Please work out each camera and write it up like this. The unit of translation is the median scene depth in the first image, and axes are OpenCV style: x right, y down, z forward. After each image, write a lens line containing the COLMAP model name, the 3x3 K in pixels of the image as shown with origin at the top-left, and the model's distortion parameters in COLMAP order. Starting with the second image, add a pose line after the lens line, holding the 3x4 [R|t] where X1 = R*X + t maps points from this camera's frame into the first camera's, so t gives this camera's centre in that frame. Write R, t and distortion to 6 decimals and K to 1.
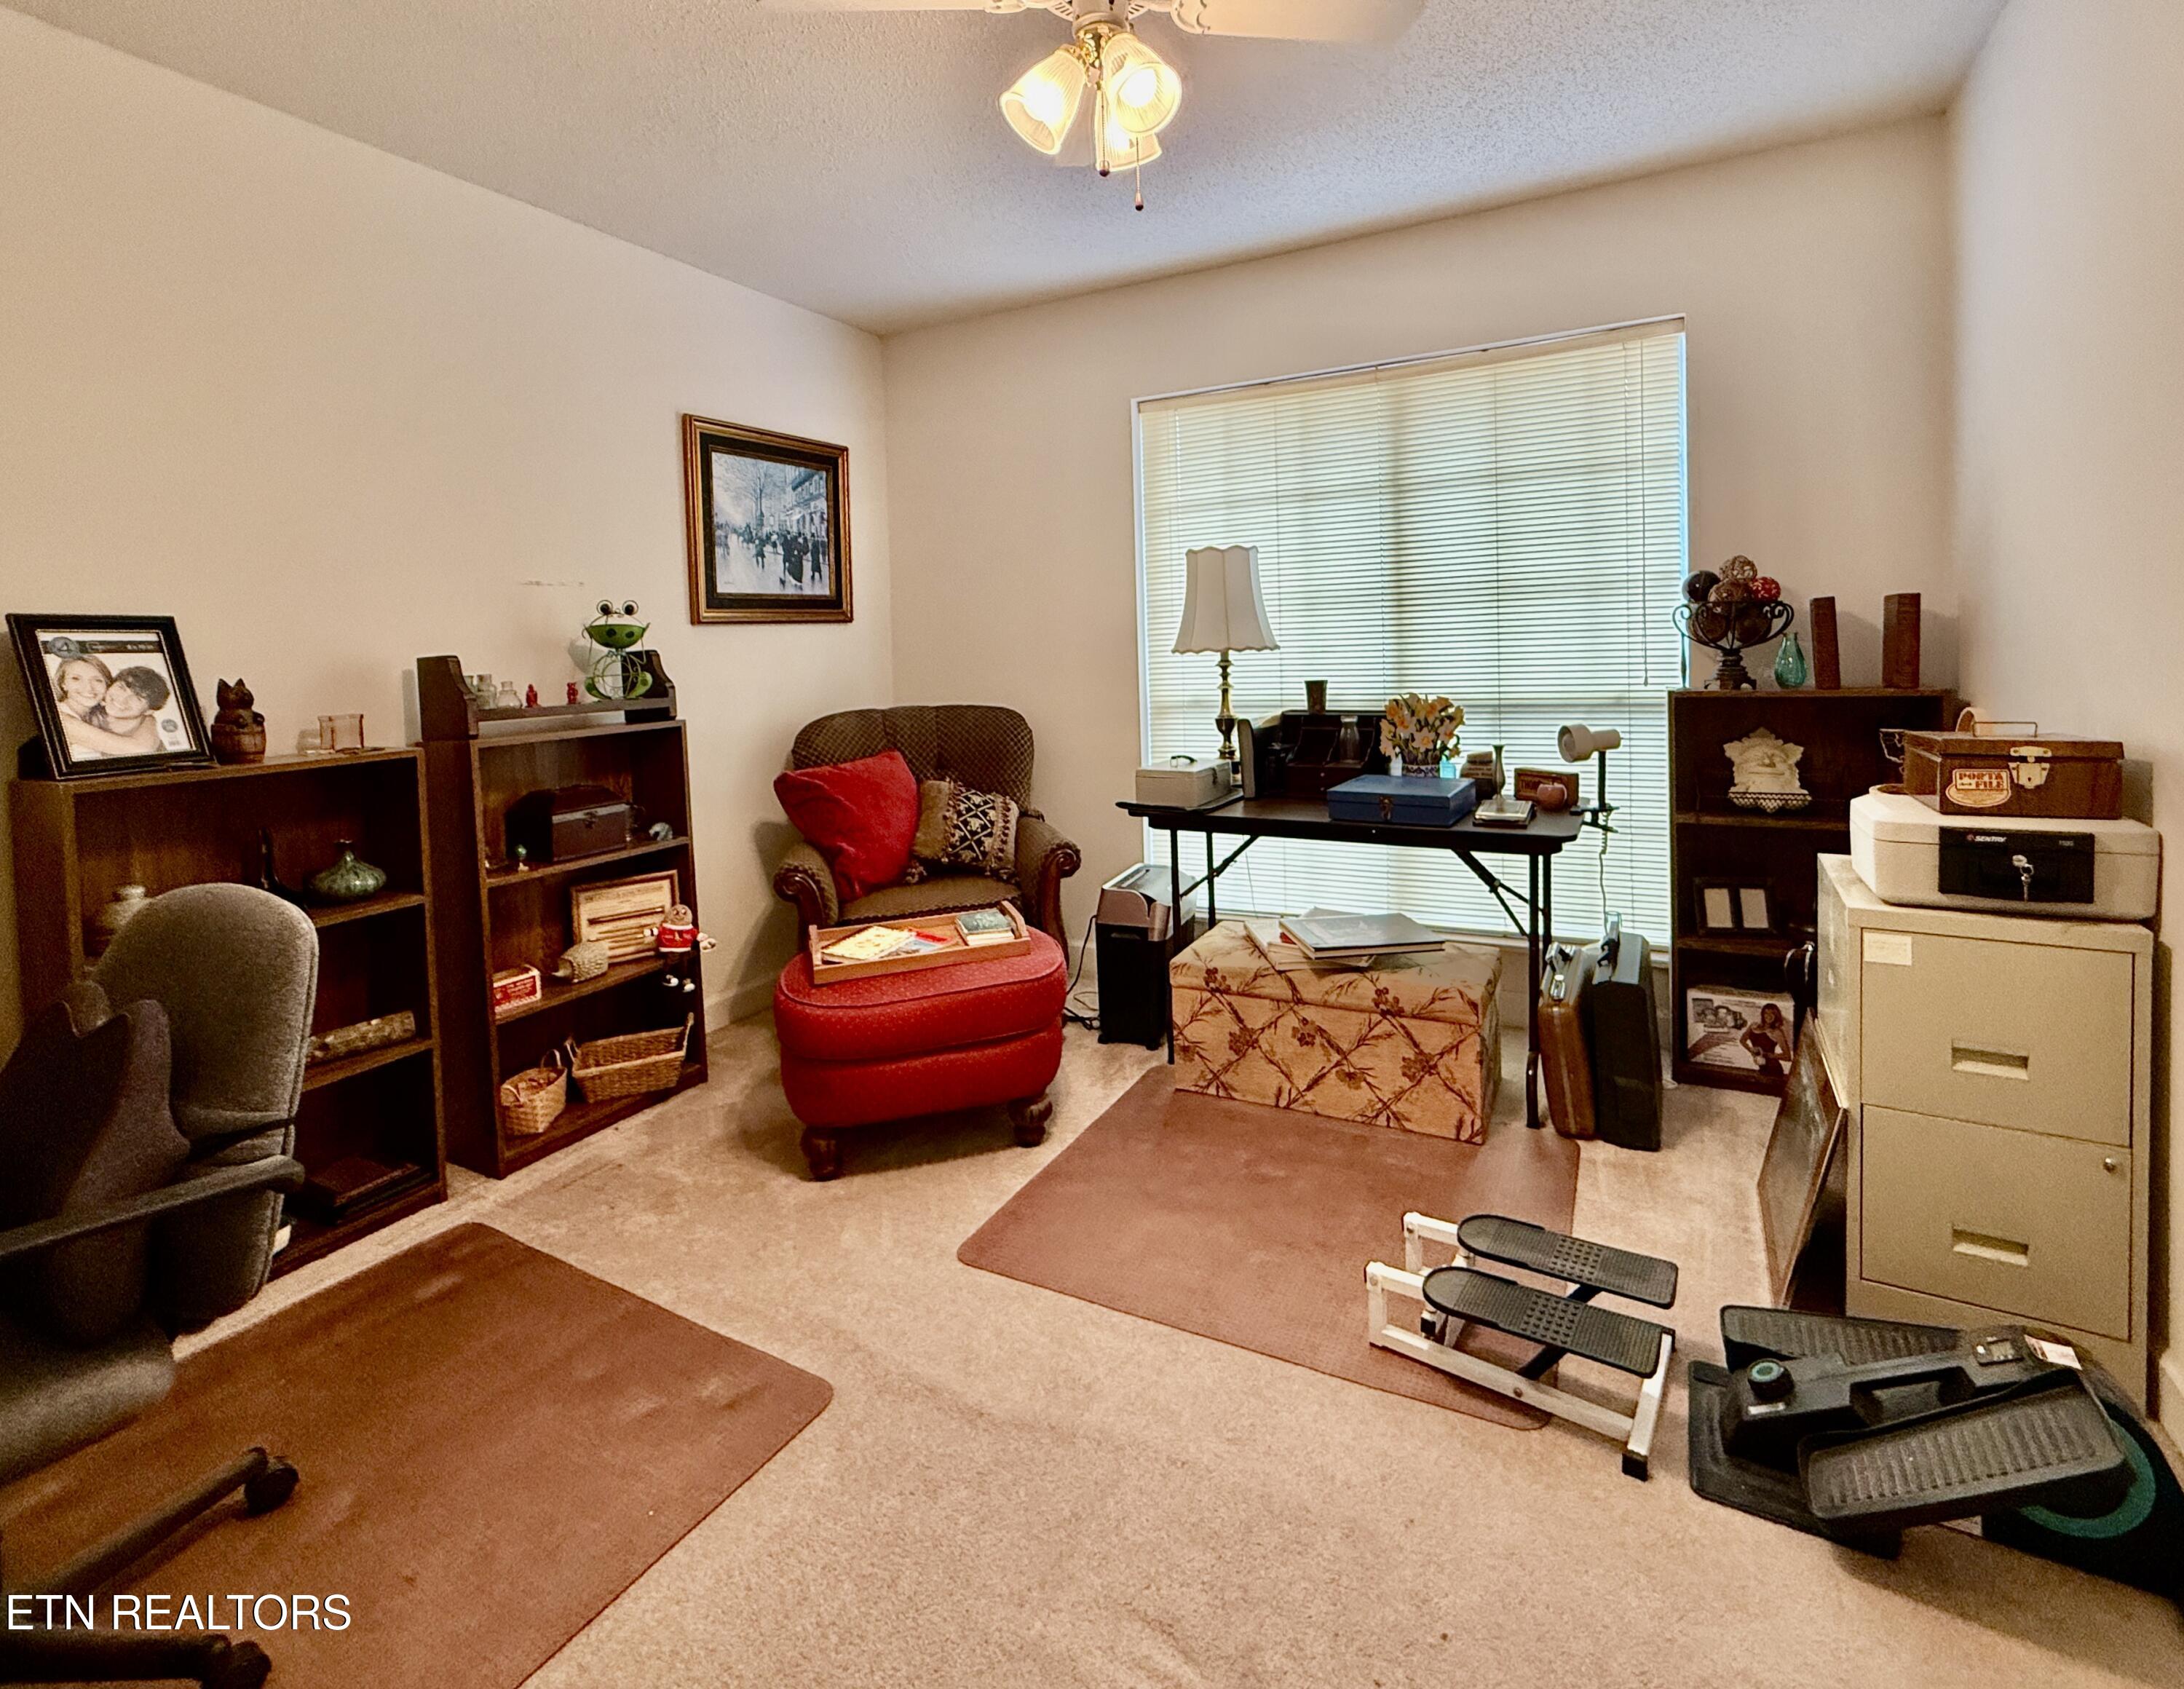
lens RADIAL K [[909.1, 0, 1092.0], [0, 909.1, 844.5], [0, 0, 1]] dist [0.020553, 0.000049]
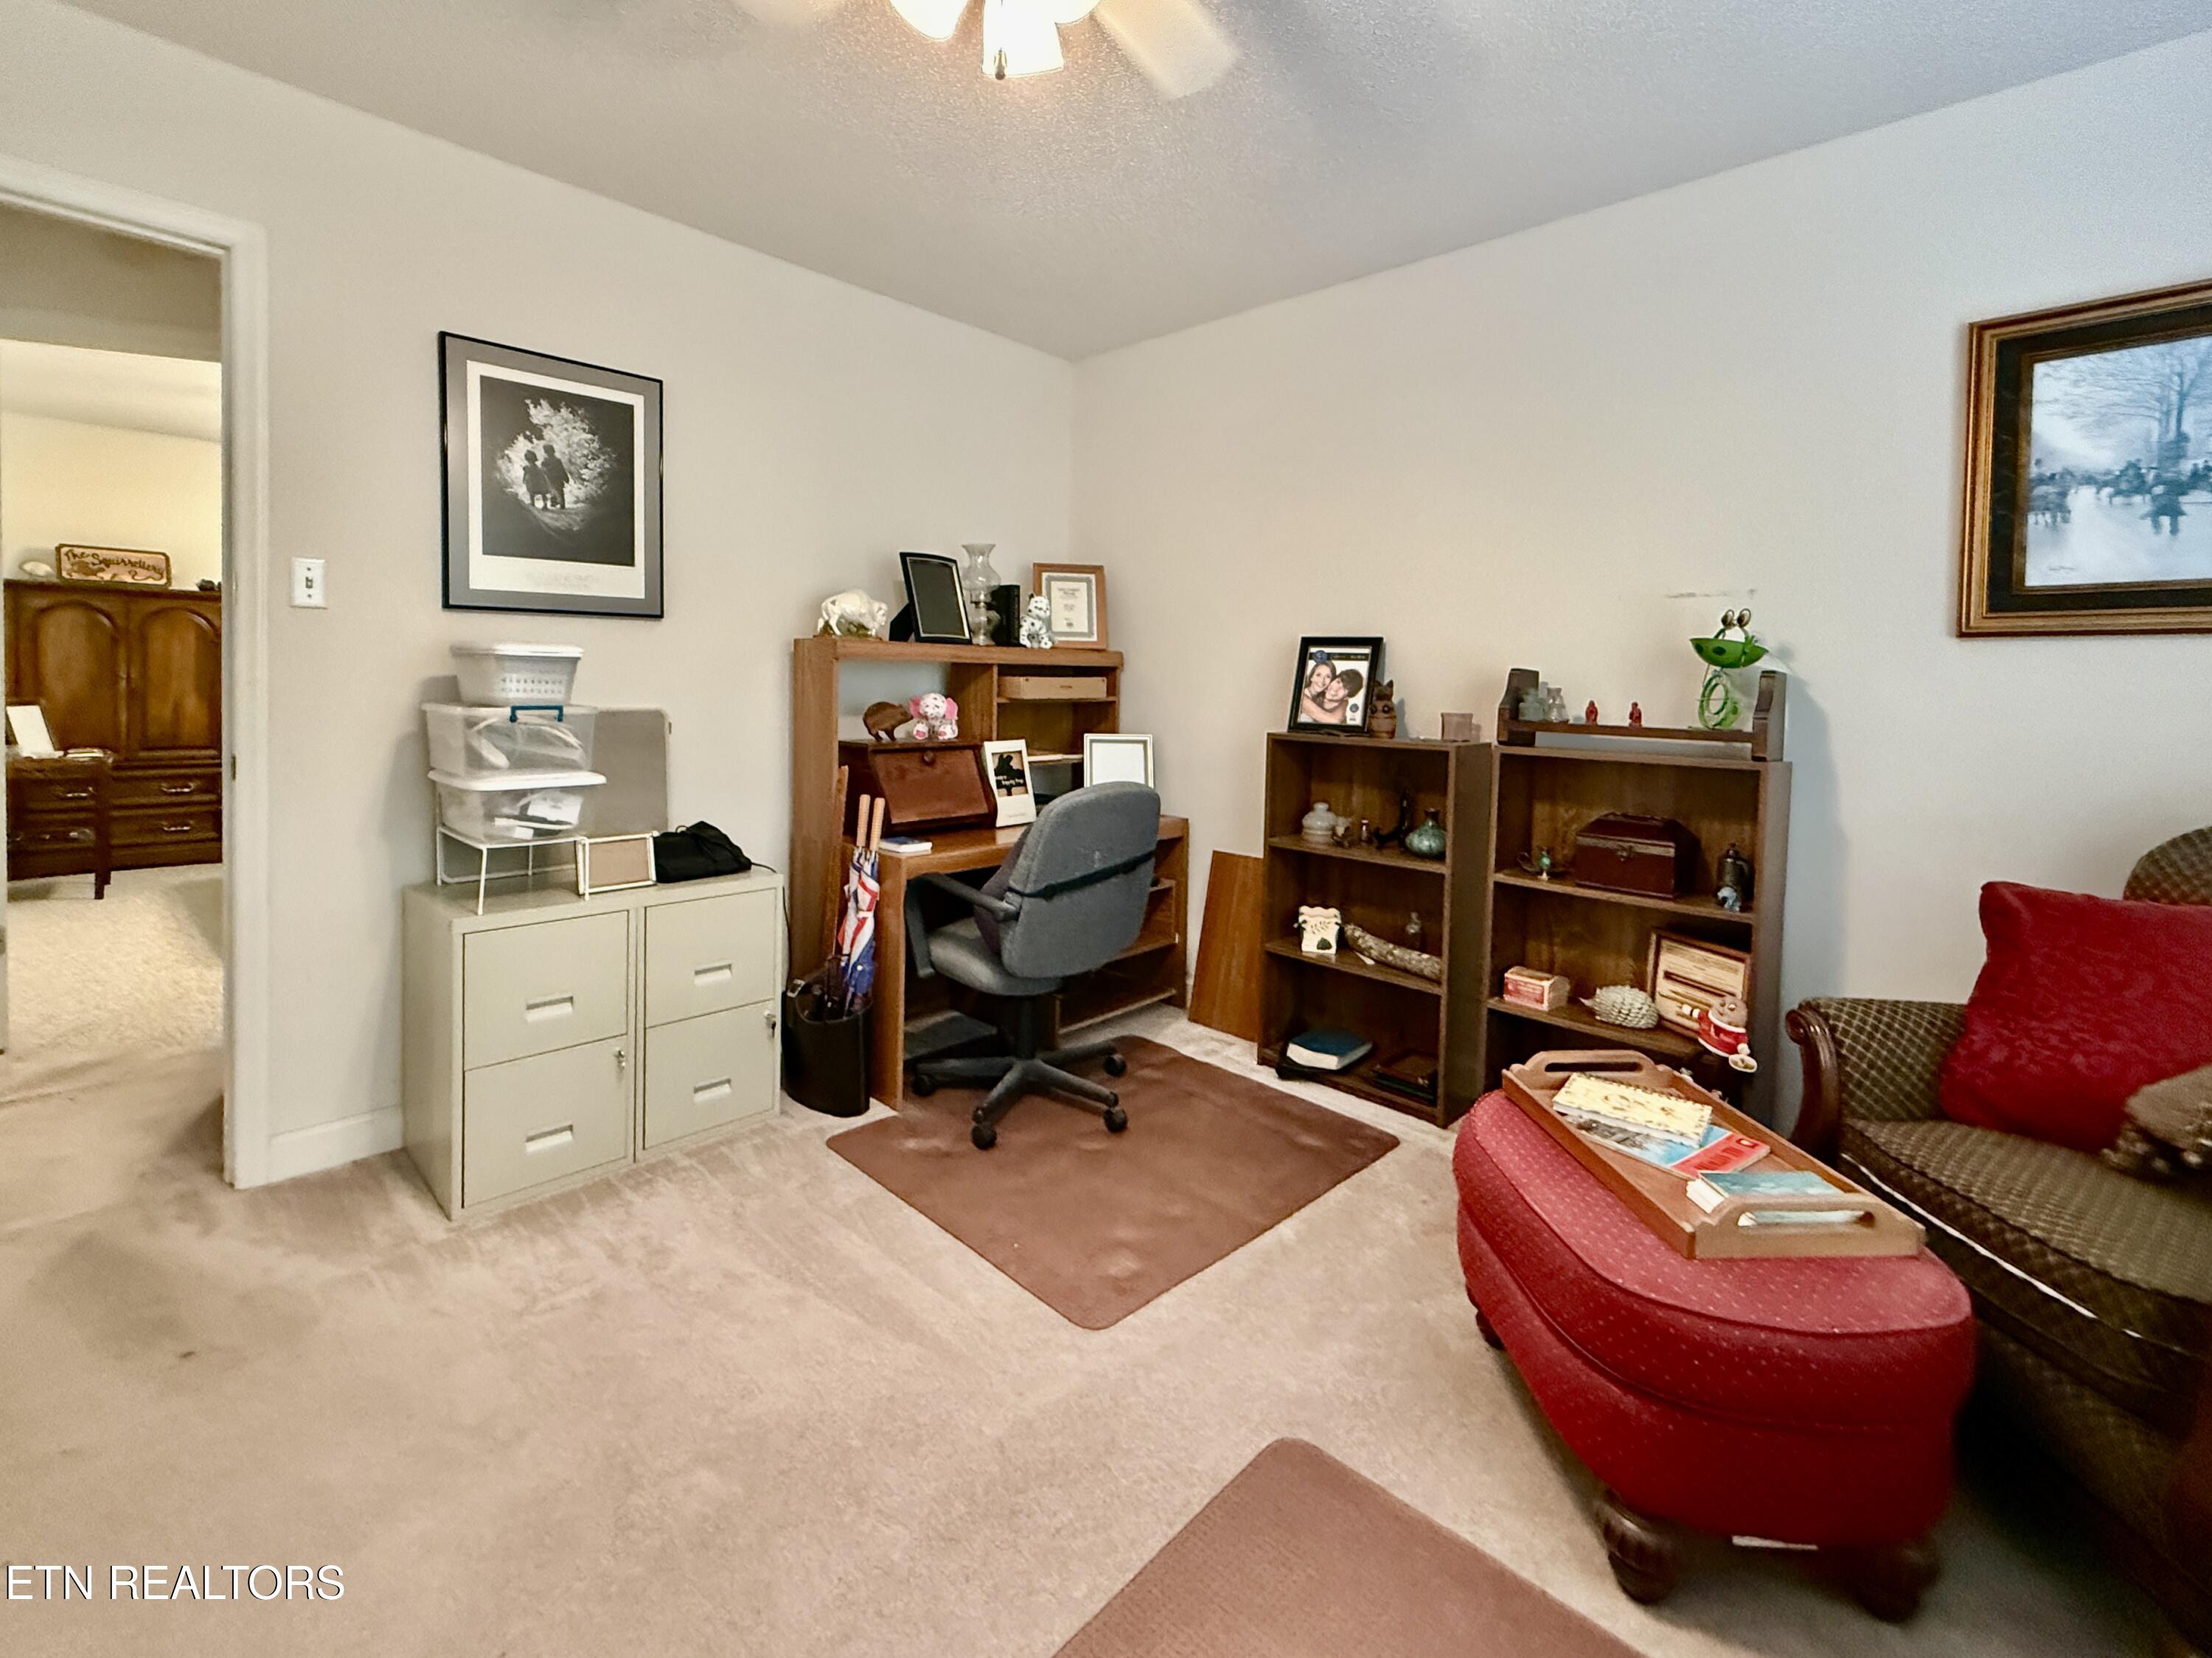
lens RADIAL K [[906.9, 0, 1106.0], [0, 906.9, 829.0], [0, 0, 1]] dist [0.002960, -0.000108]
pose [[-0.190863, 0.194711, -0.962112, 0.424784], [-0.229225, 0.944191, 0.236558, -0.150813], [0.954477, 0.265690, -0.135579, 0.654265]]
